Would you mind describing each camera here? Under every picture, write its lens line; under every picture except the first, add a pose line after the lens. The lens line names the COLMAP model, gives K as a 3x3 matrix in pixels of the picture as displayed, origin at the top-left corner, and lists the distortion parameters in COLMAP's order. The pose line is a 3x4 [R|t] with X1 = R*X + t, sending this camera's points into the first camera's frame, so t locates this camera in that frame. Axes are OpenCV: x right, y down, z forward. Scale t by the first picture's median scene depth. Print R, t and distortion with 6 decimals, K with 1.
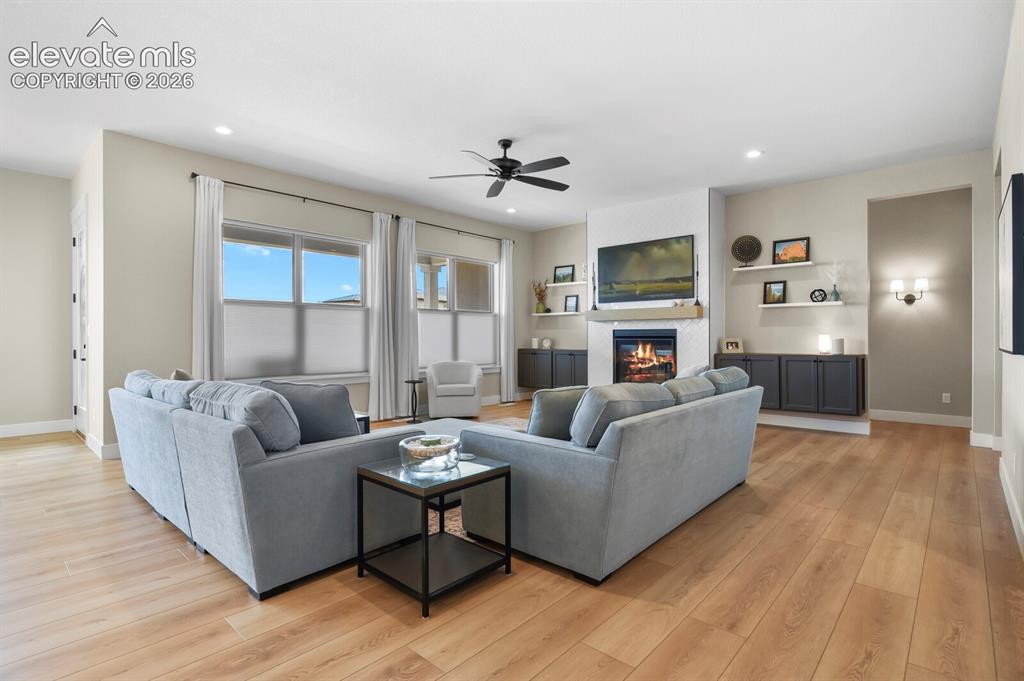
lens RADIAL K [[496.4, 0, 518.4], [0, 496.4, 337.6], [0, 0, 1]] dist [-0.001532, -0.007984]
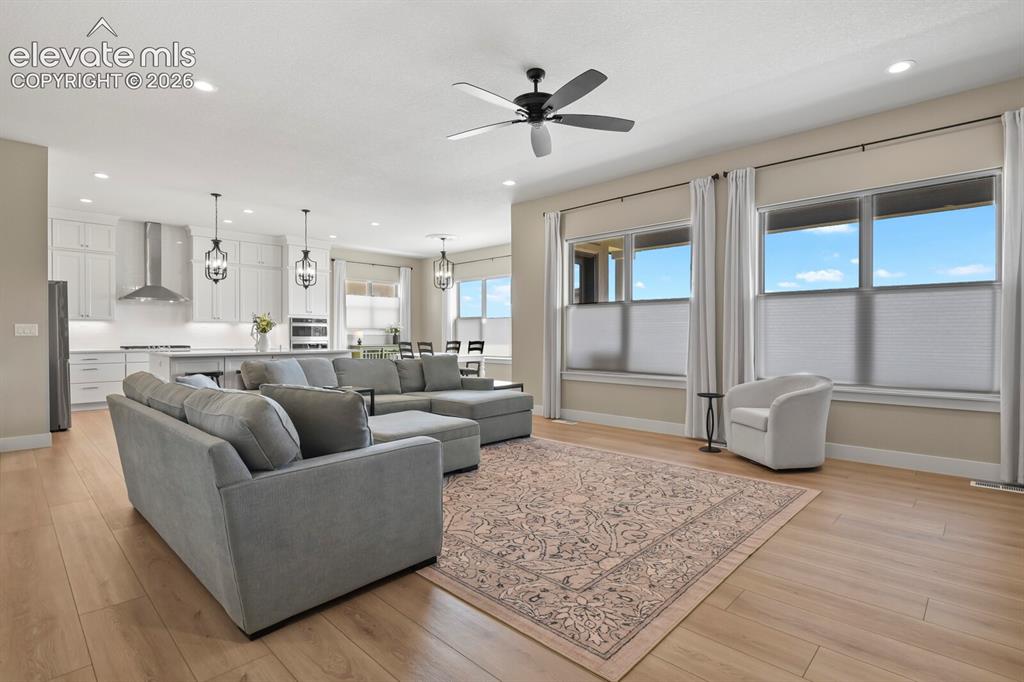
lens RADIAL K [[496.4, 0, 517.8], [0, 496.4, 340.1], [0, 0, 1]] dist [-0.001532, -0.007984]
pose [[-0.029518, 0.011968, -0.999493, 0.534743], [0.000359, 0.999928, 0.011962, -0.001425], [0.999564, -0.000006, -0.029520, 0.737081]]
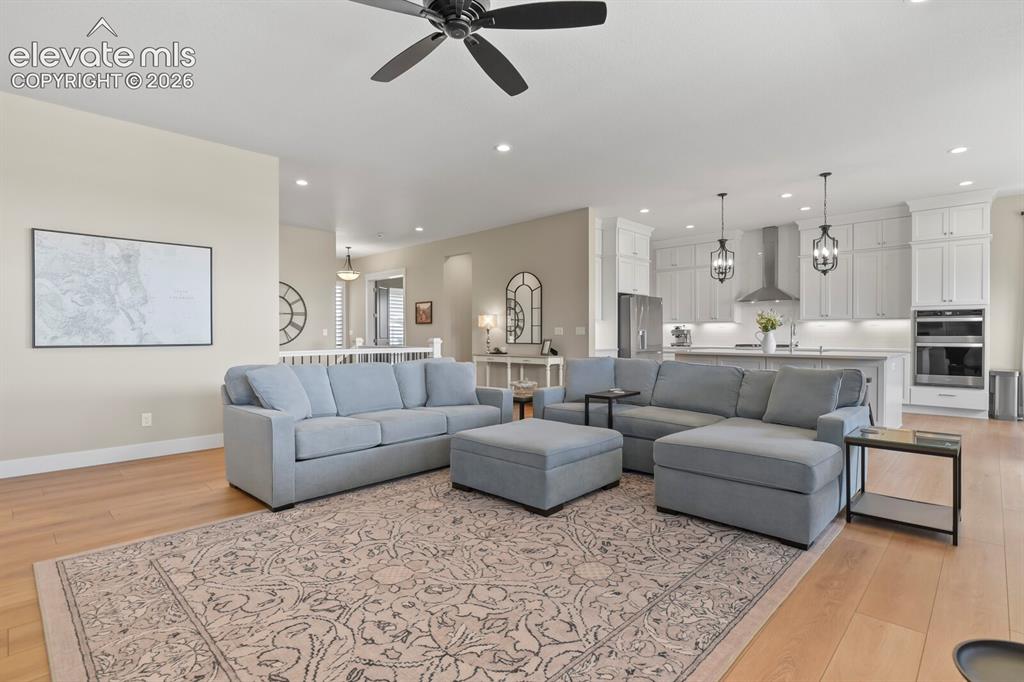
lens RADIAL K [[496.4, 0, 517.3], [0, 496.4, 339.5], [0, 0, 1]] dist [-0.001532, -0.007984]
pose [[-0.999370, 0.002049, 0.035445, -0.080686], [0.002400, 0.999949, 0.009857, -0.000307], [-0.035423, 0.009936, -0.999323, 1.128336]]
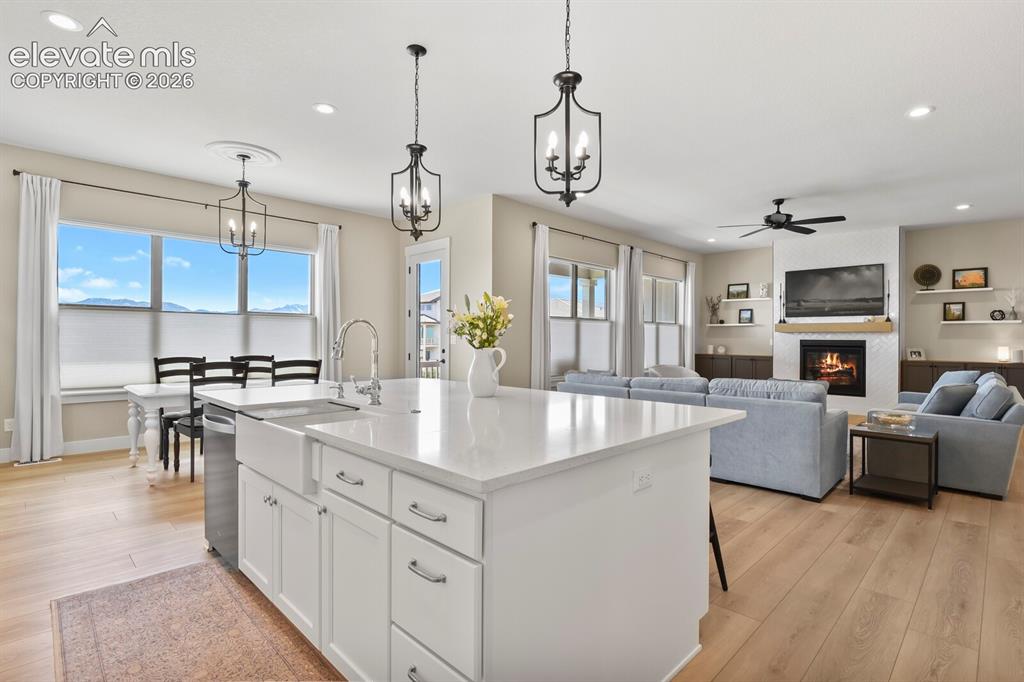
lens RADIAL K [[496.4, 0, 518.1], [0, 496.4, 337.9], [0, 0, 1]] dist [-0.001532, -0.007984]
pose [[0.998915, 0.008511, -0.045792, -0.485912], [-0.008590, 0.999962, -0.001528, -0.013796], [0.045777, 0.001919, 0.998950, -0.259440]]
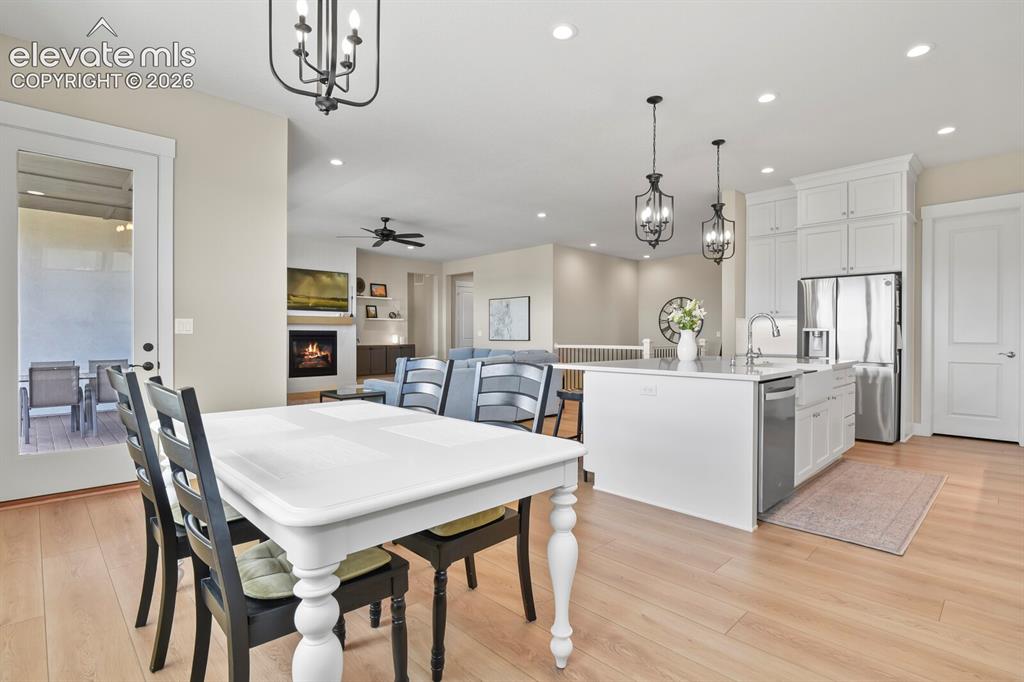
lens RADIAL K [[496.4, 0, 517.9], [0, 496.4, 336.0], [0, 0, 1]] dist [-0.001532, -0.007984]
pose [[0.058592, 0.001887, 0.998280, -1.224161], [-0.000209, 0.999998, -0.001878, 0.002142], [-0.998282, -0.000099, 0.058592, 0.341723]]
